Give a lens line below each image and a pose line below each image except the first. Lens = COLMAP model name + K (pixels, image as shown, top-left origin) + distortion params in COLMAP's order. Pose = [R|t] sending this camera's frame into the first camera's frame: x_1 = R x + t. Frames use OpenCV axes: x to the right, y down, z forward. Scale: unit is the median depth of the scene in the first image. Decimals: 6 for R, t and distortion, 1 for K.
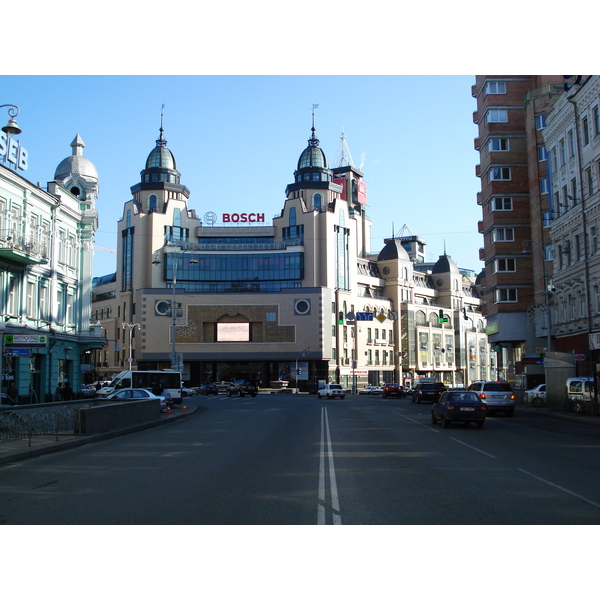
lens RADIAL K [[669.4, 0, 298.3], [0, 669.4, 298.5], [0, 0, 1]] dist [-0.082275, 0.000000]
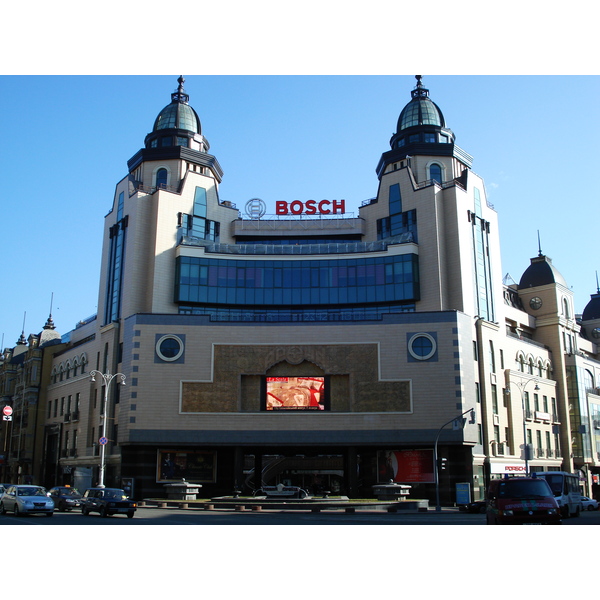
lens RADIAL K [[669.4, 0, 301.2], [0, 669.4, 303.9], [0, 0, 1]] dist [-0.082275, 0.000000]
pose [[0.998771, -0.003636, -0.049423, -0.062666], [-0.003423, 0.989862, -0.141988, 0.053145], [0.049438, 0.141983, 0.988634, 0.428318]]
